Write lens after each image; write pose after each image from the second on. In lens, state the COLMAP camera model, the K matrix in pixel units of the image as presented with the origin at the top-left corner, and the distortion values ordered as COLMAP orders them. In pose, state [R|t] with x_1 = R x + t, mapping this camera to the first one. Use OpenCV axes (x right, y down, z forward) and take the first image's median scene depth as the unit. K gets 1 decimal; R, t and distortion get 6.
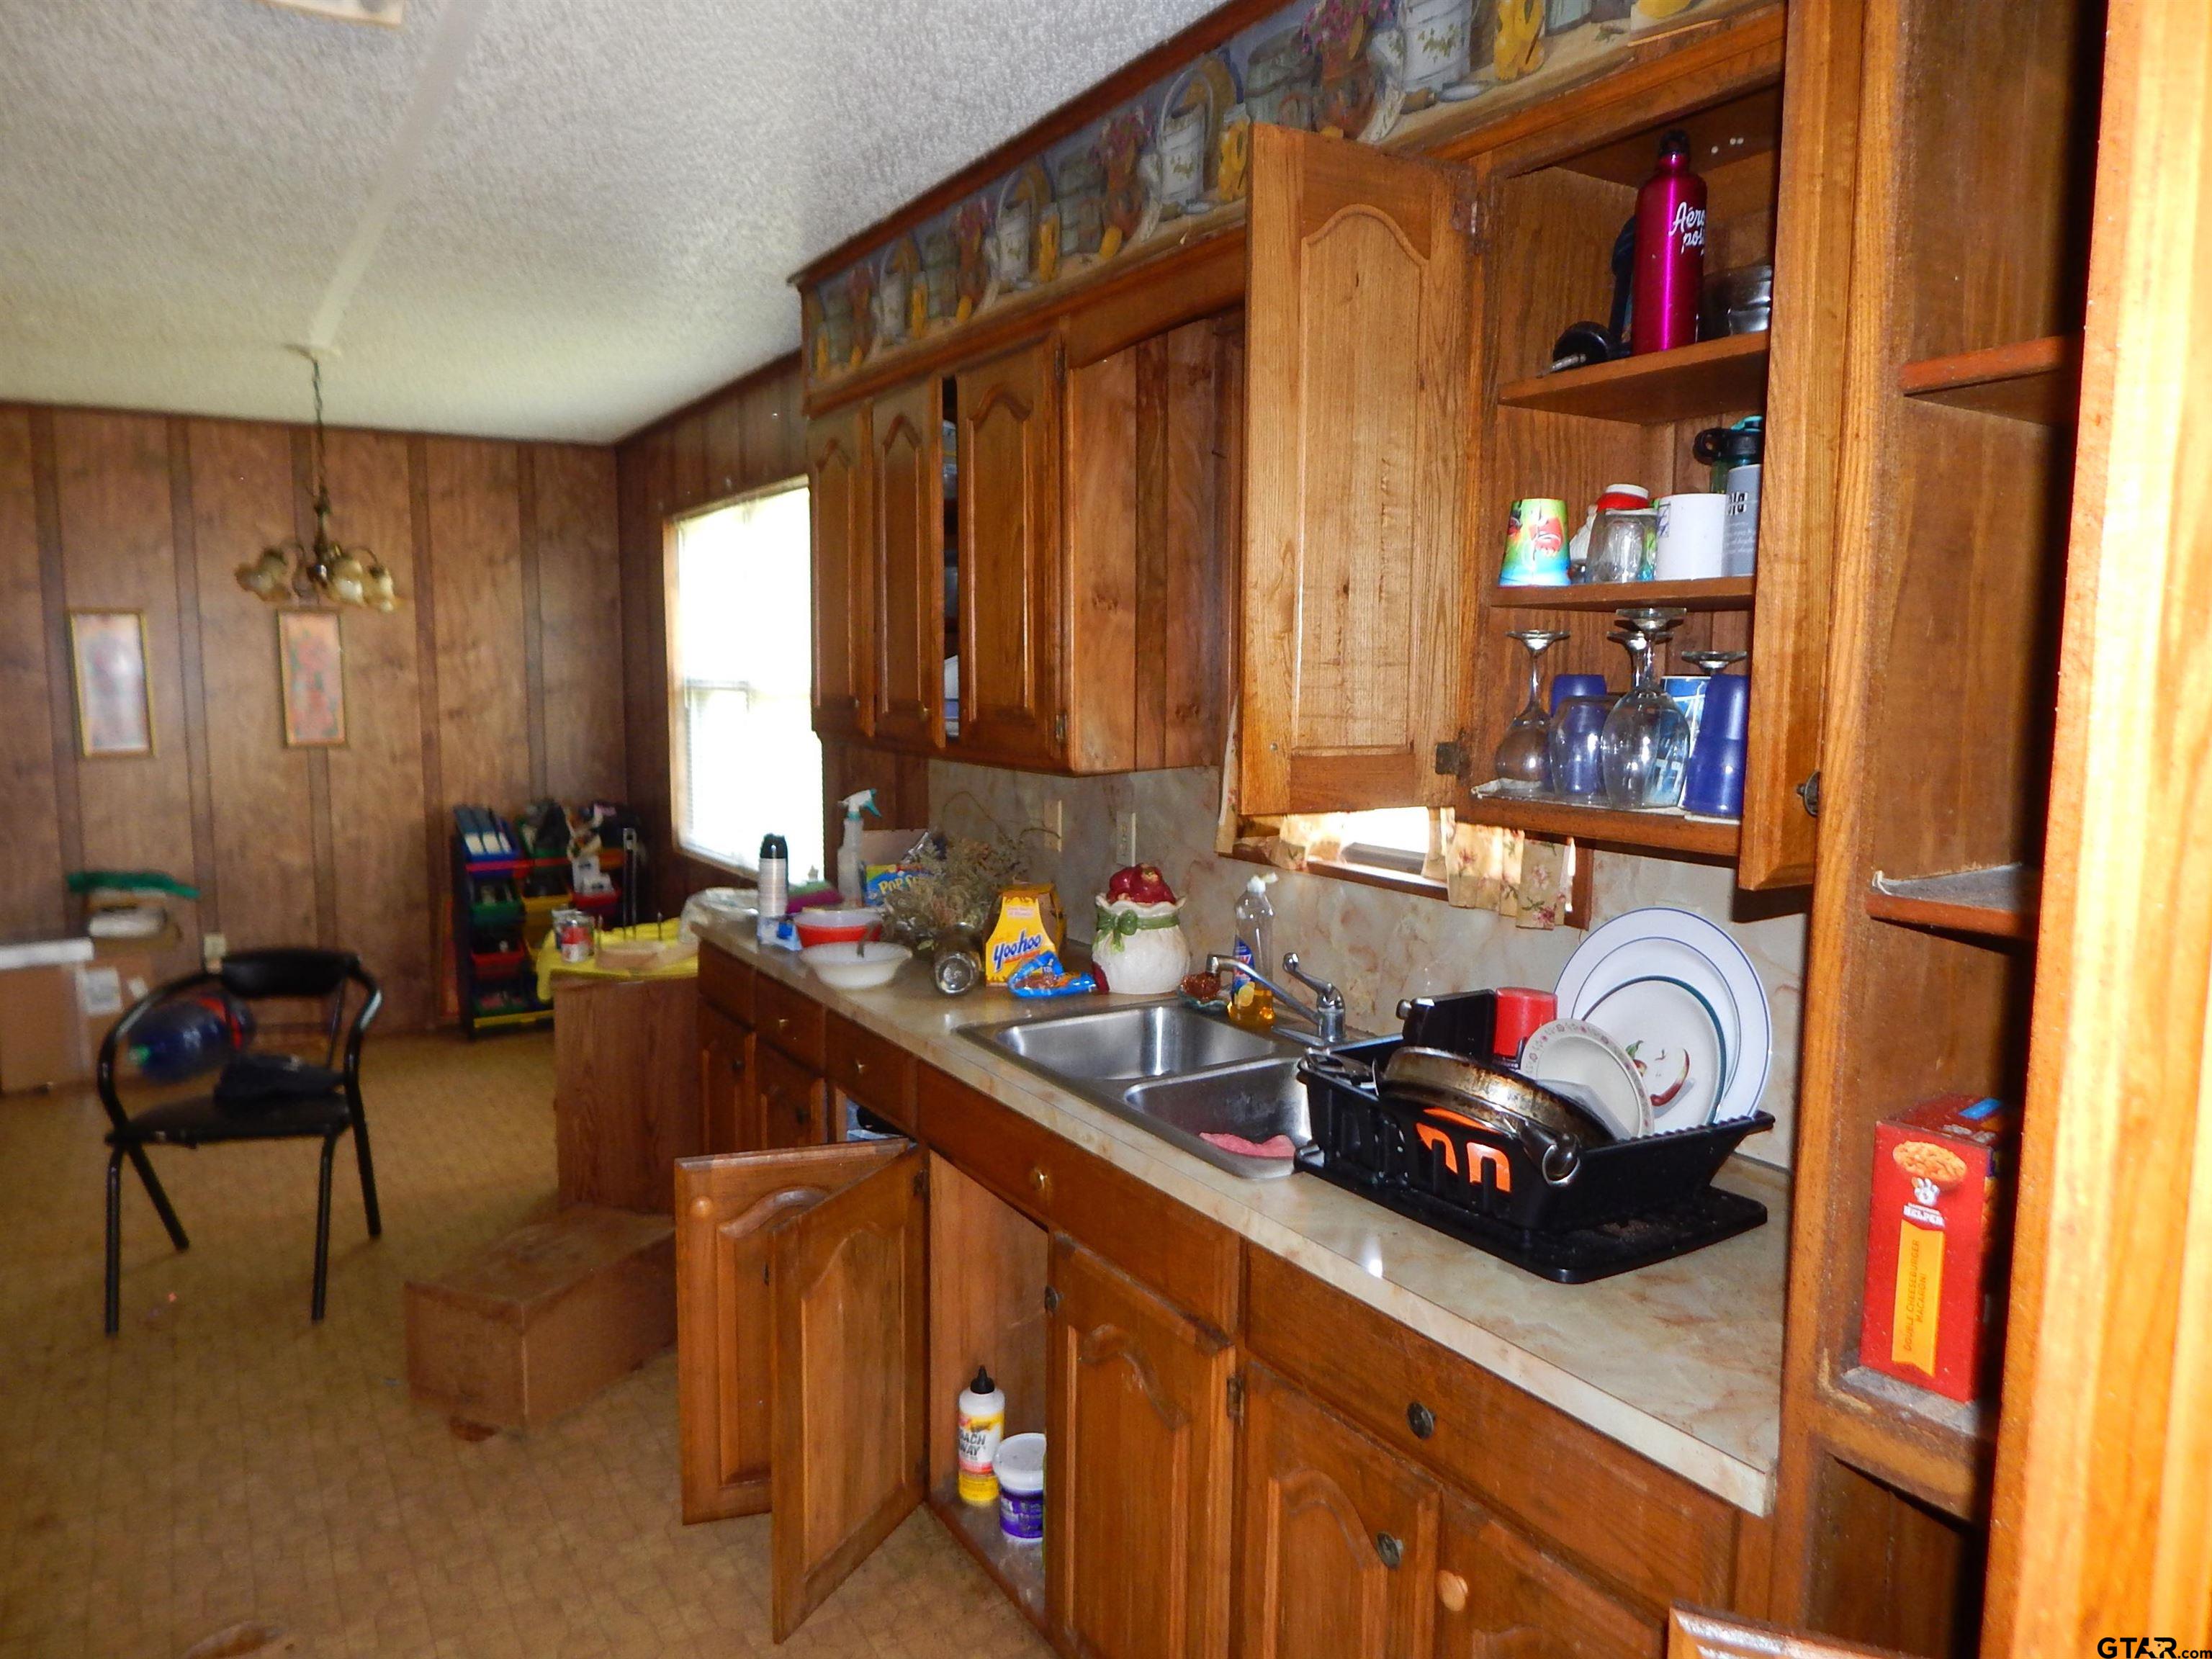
lens RADIAL K [[1451.9, 0, 1119.1], [0, 1451.9, 813.0], [0, 0, 1]] dist [-0.000268, -0.006652]
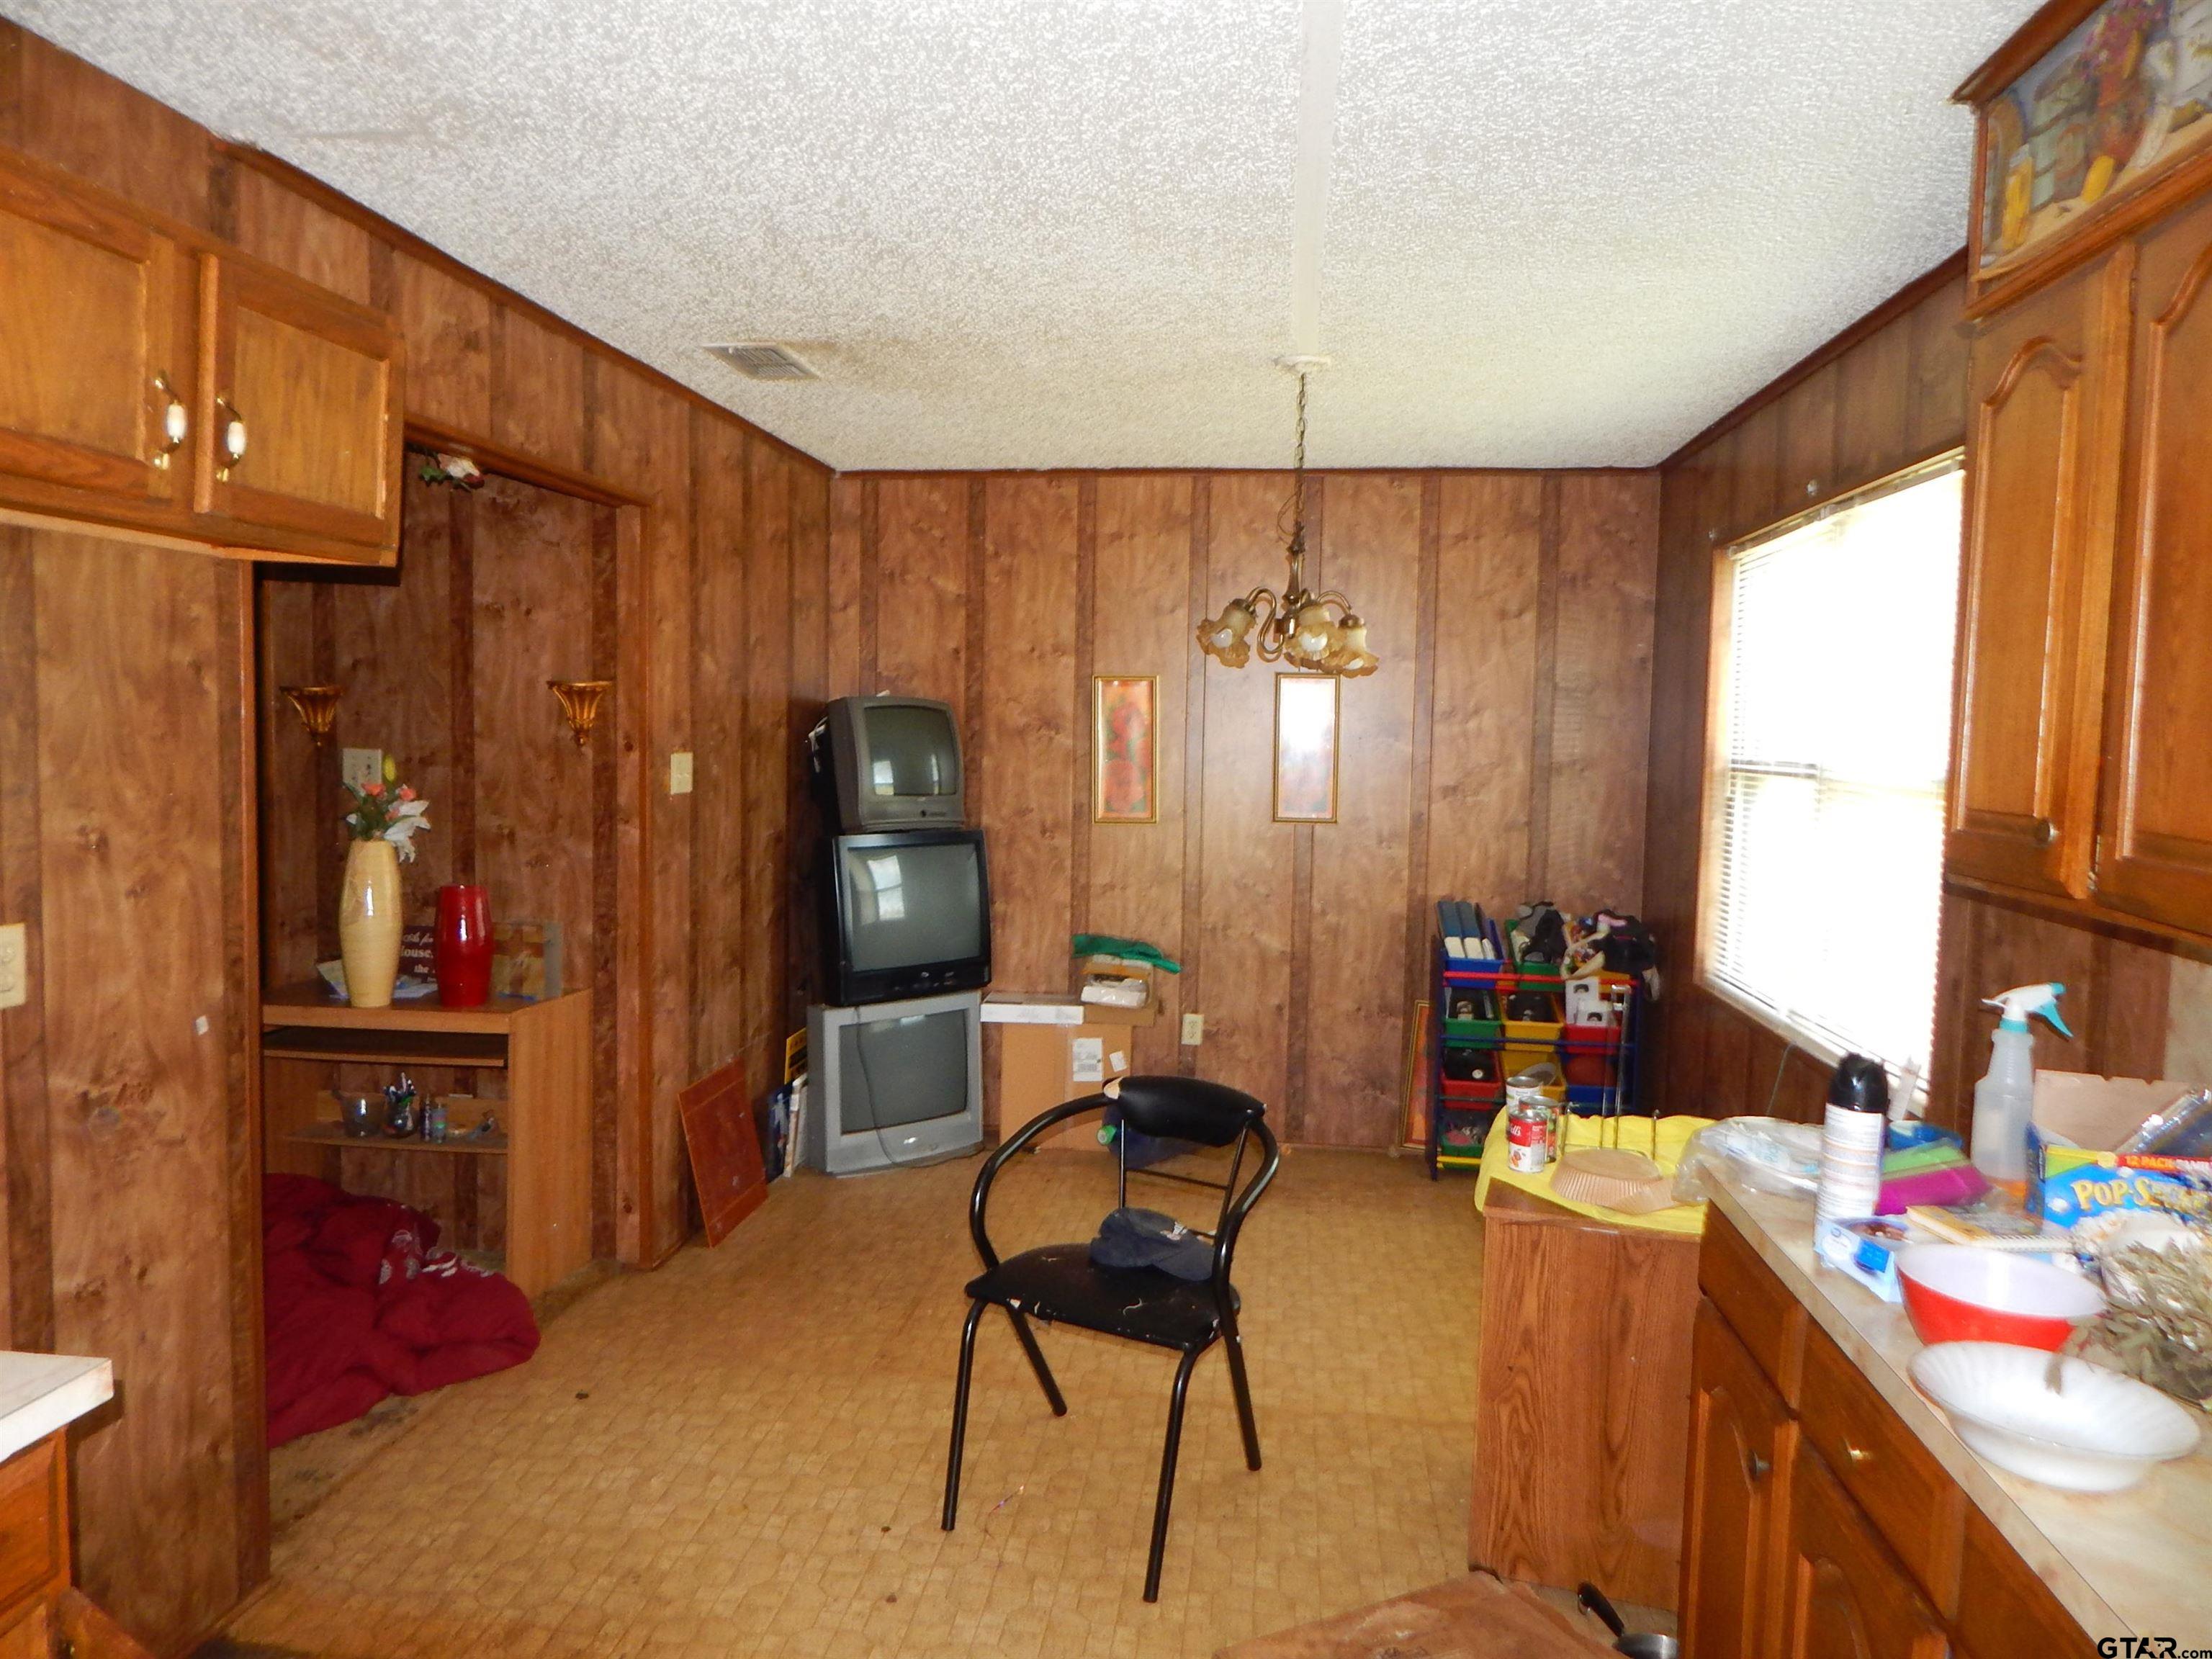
lens RADIAL K [[1451.9, 0, 1119.1], [0, 1451.9, 813.0], [0, 0, 1]] dist [-0.000268, -0.006652]
pose [[0.769358, 0.054313, -0.636504, -0.063649], [-0.083993, 0.996330, -0.016508, -0.027093], [0.633271, 0.066162, 0.771096, 0.228267]]
